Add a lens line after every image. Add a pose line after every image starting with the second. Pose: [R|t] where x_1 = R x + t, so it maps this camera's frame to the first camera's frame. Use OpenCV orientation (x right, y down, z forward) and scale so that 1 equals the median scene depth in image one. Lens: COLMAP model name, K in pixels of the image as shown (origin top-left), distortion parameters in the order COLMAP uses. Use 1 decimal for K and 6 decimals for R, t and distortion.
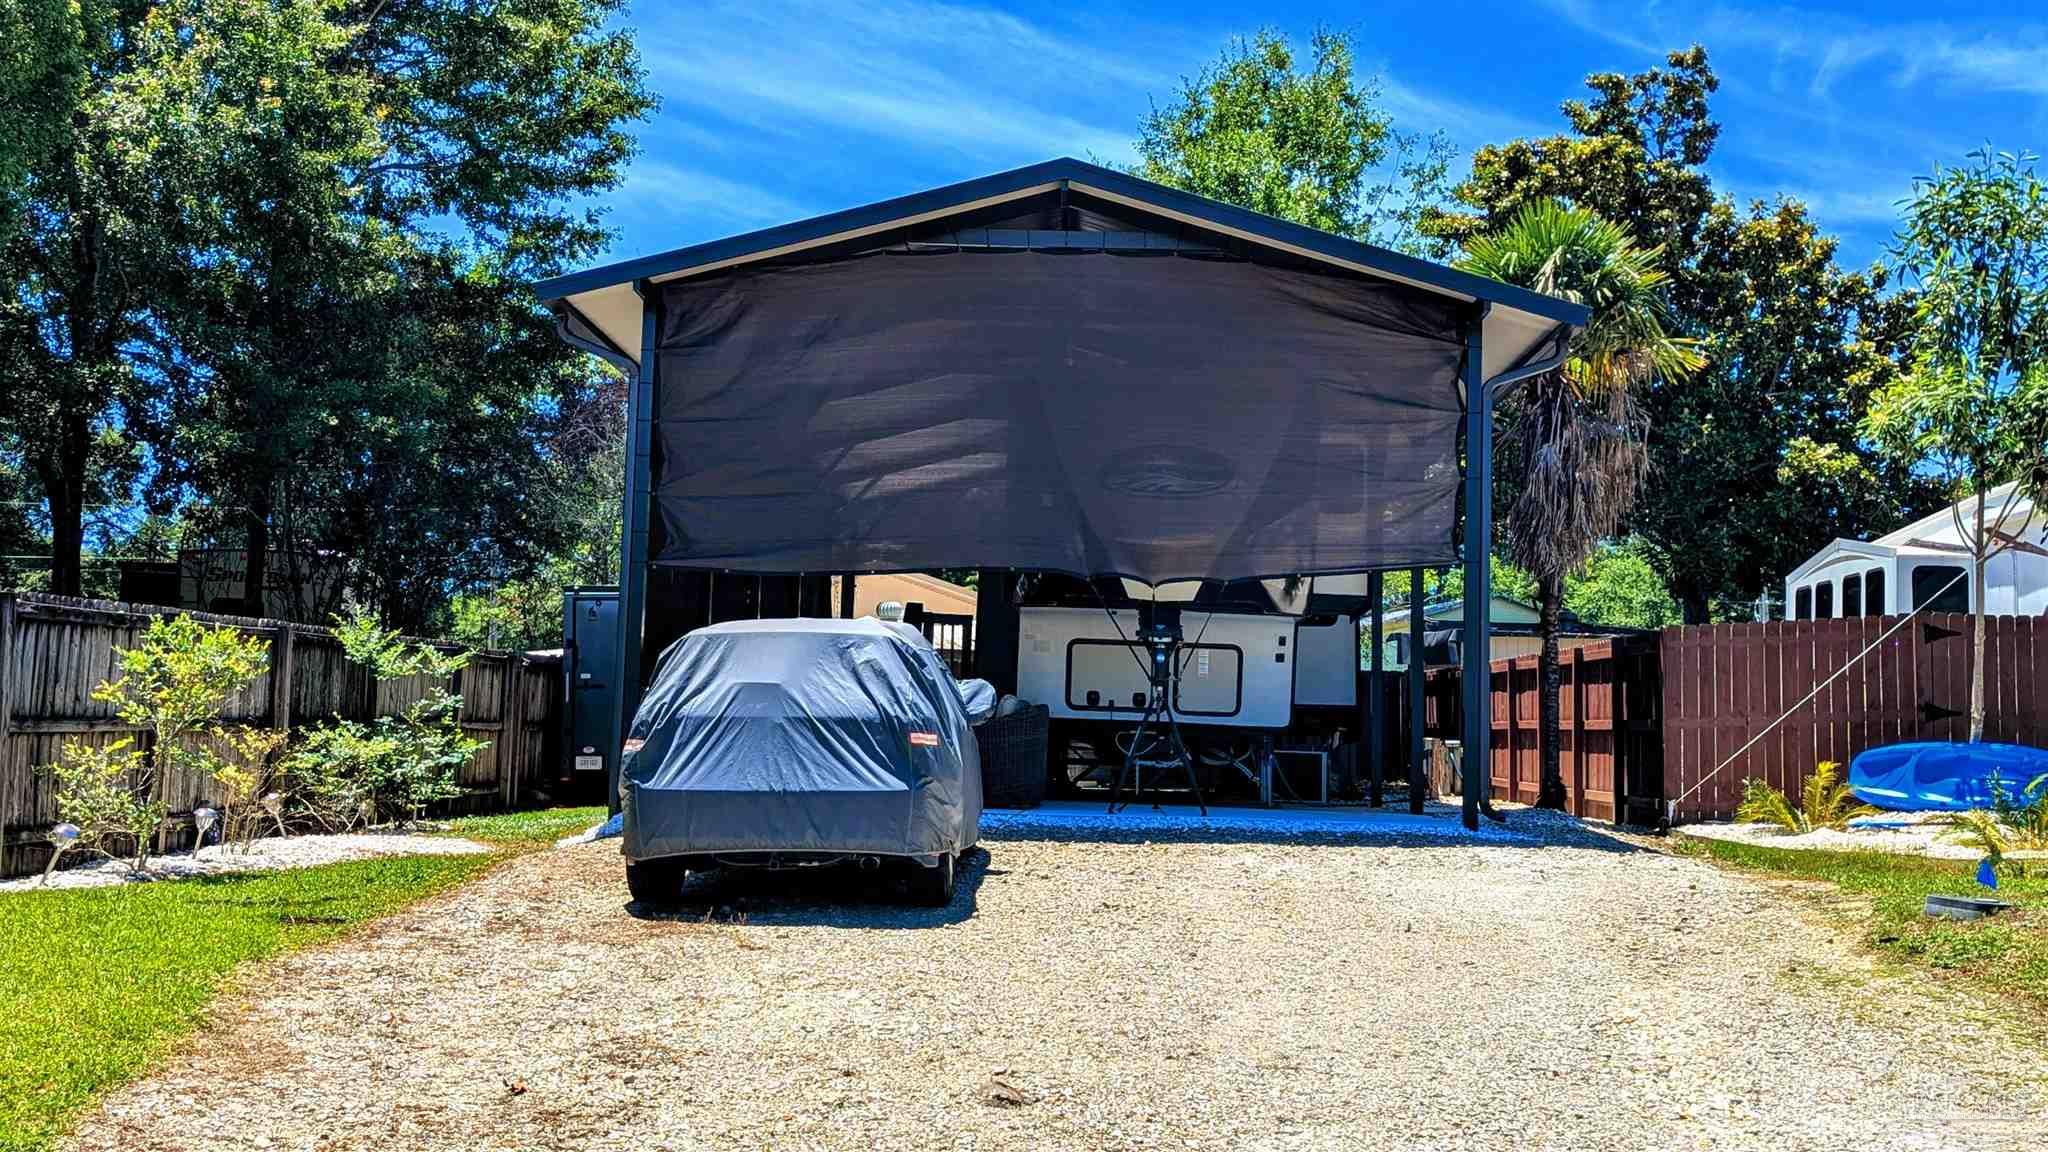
lens RADIAL K [[2042.9, 0, 1024.0], [0, 2042.9, 576.0], [0, 0, 1]] dist [0.113569, -0.246042]
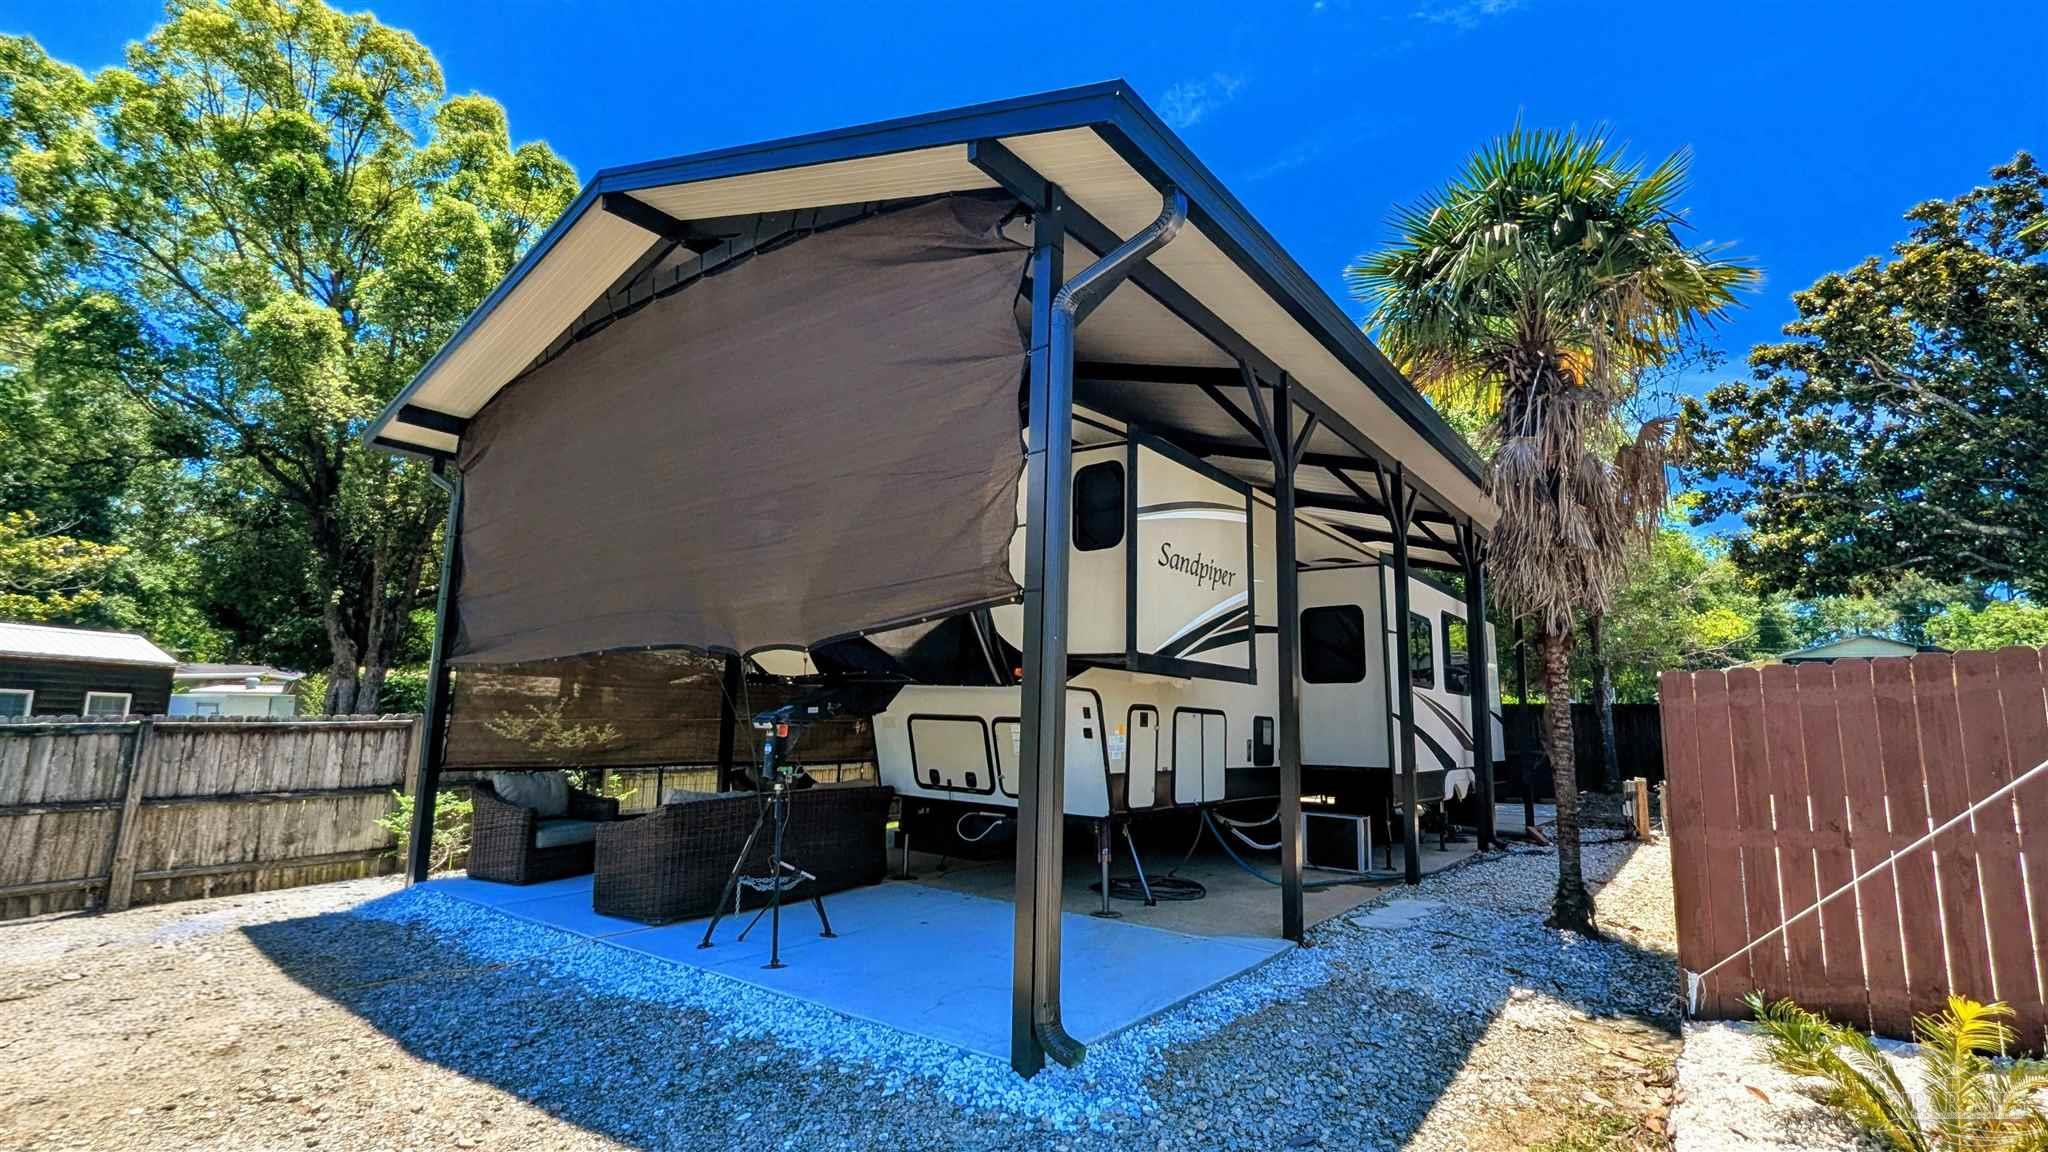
lens RADIAL K [[895.9, 0, 1028.2], [0, 895.9, 599.4], [0, 0, 1]] dist [-0.004933, -0.000265]
pose [[0.818490, -0.091938, -0.567117, 0.317486], [0.053603, 0.995028, -0.083946, 0.015242], [0.572015, 0.038310, 0.819348, 0.689160]]
